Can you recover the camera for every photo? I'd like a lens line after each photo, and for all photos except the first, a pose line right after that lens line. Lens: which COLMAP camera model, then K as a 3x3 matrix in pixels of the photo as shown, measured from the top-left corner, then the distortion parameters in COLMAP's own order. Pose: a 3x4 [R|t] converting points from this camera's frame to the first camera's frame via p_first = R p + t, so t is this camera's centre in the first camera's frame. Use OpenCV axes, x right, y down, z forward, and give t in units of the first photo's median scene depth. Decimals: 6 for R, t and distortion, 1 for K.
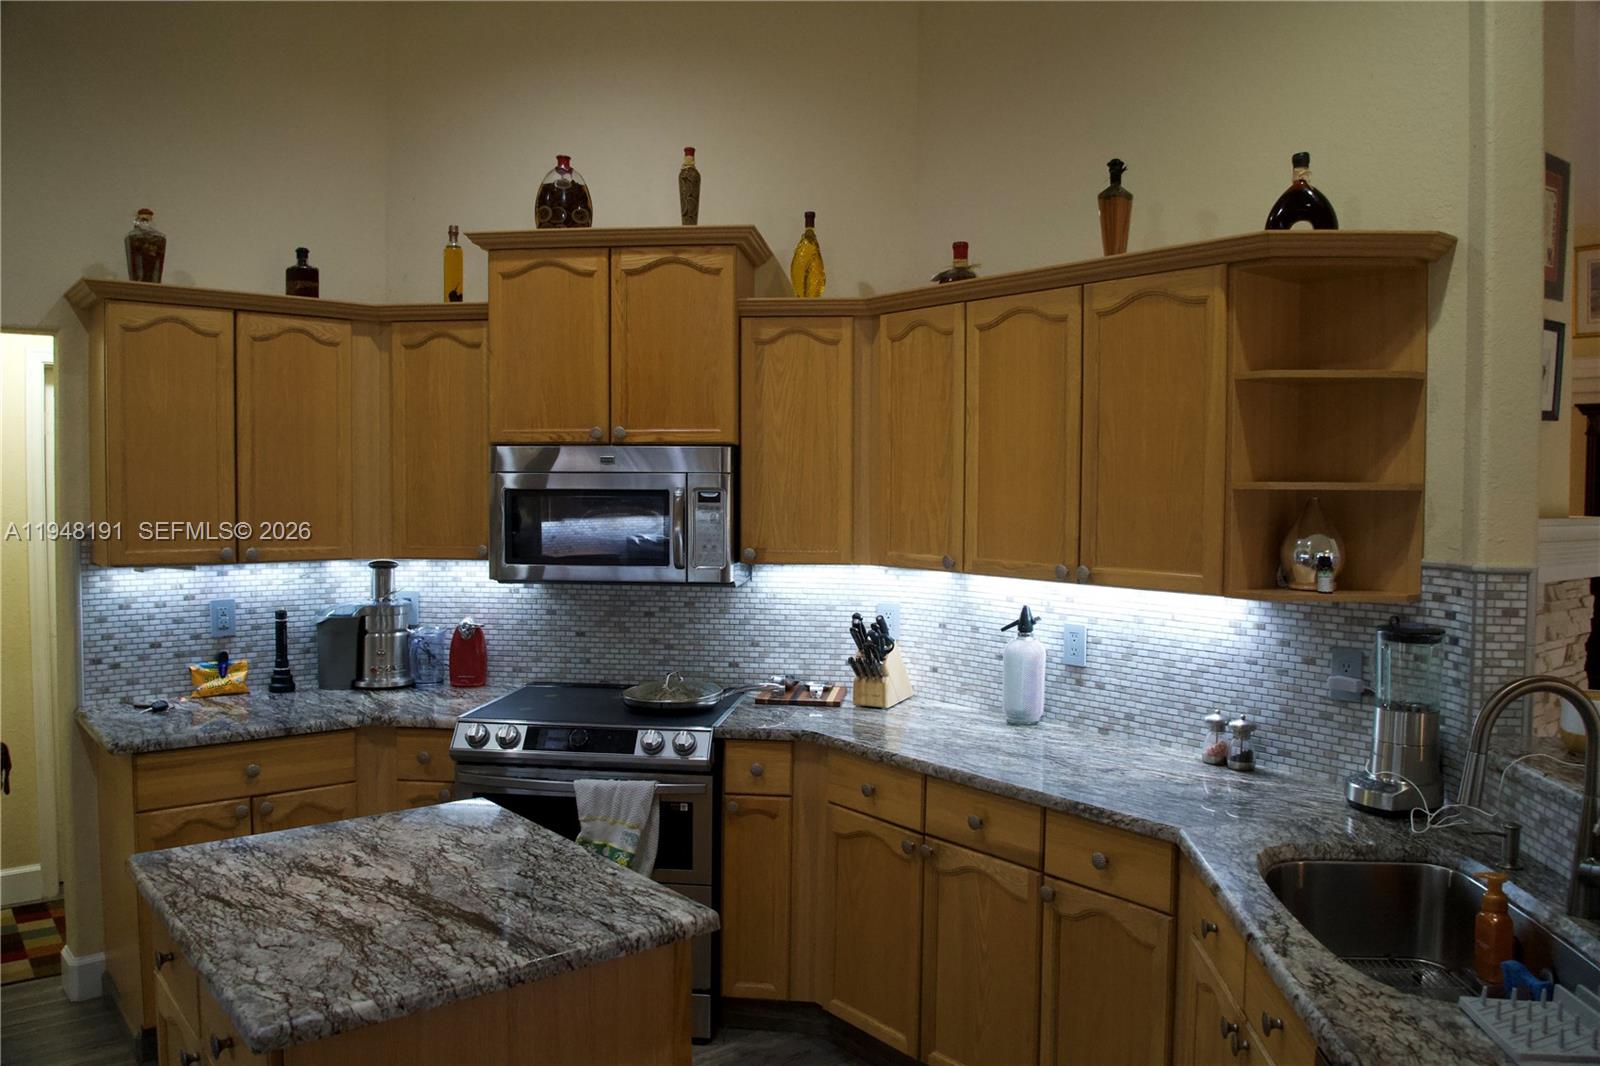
lens RADIAL K [[1189.9, 0, 805.7], [0, 1189.9, 535.6], [0, 0, 1]] dist [-0.062724, -0.014574]
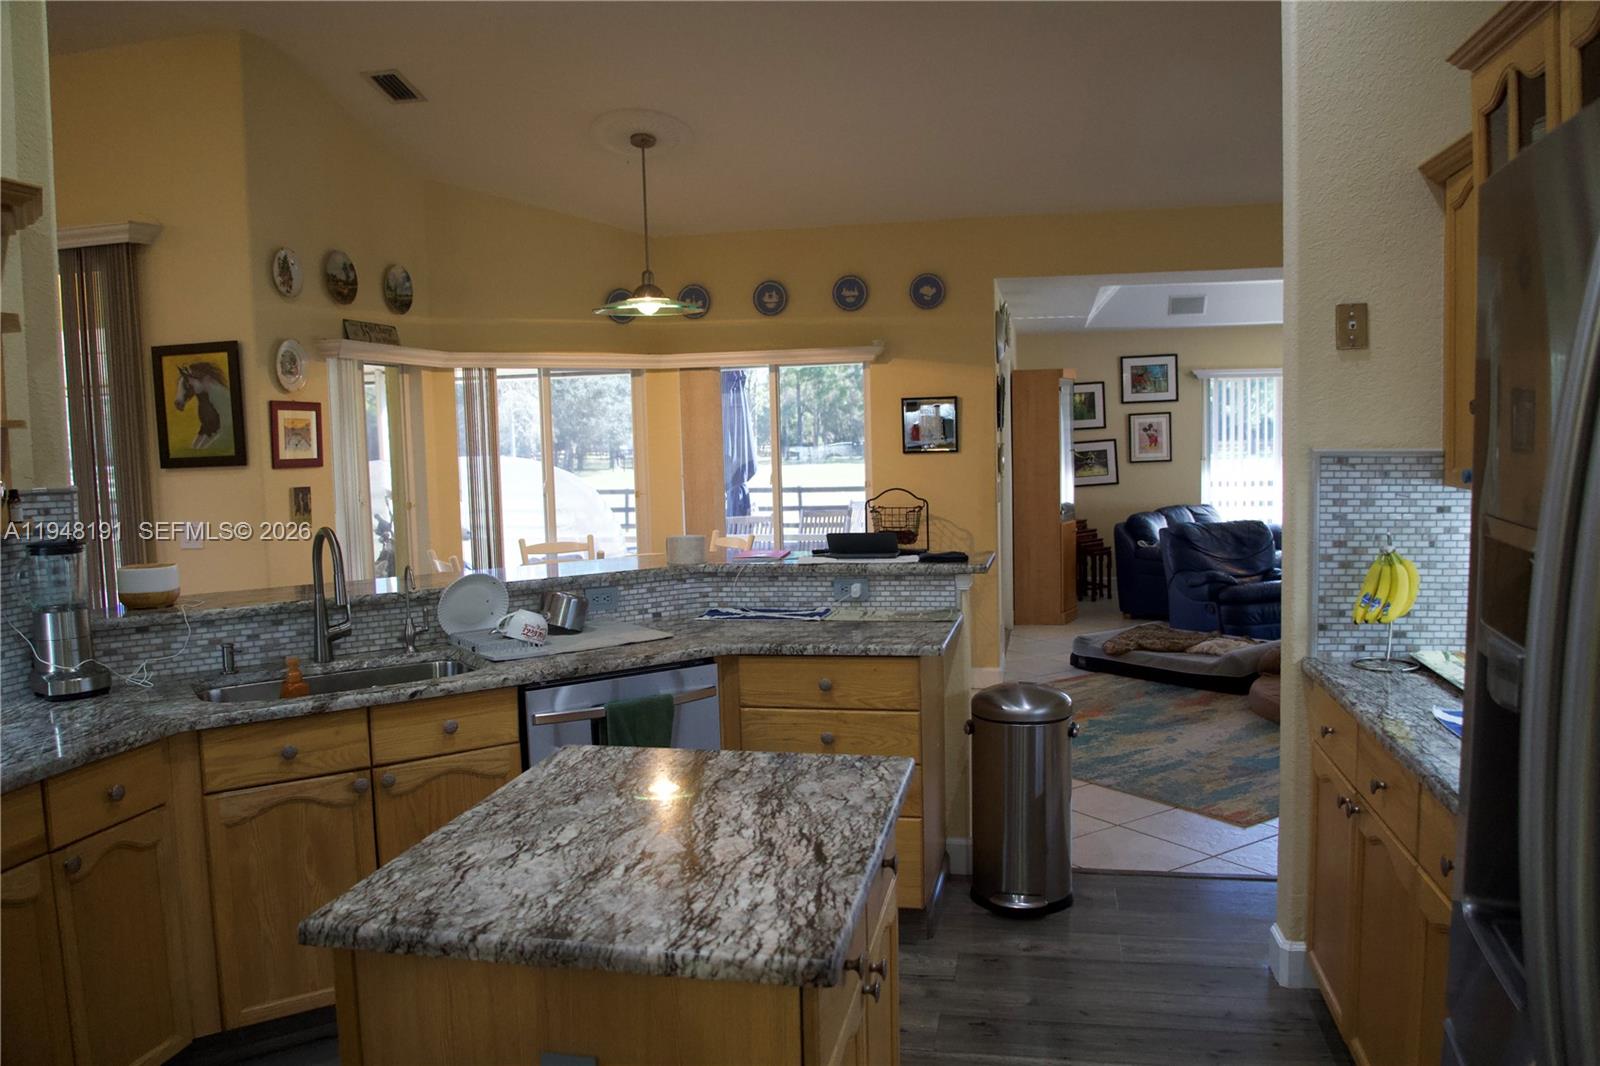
lens RADIAL K [[1189.9, 0, 802.2], [0, 1189.9, 532.6], [0, 0, 1]] dist [-0.062724, -0.014574]
pose [[-0.627430, -0.060617, 0.776310, -1.127223], [0.053164, 0.991304, 0.120373, -0.042022], [-0.776856, 0.116797, -0.618751, 1.461888]]
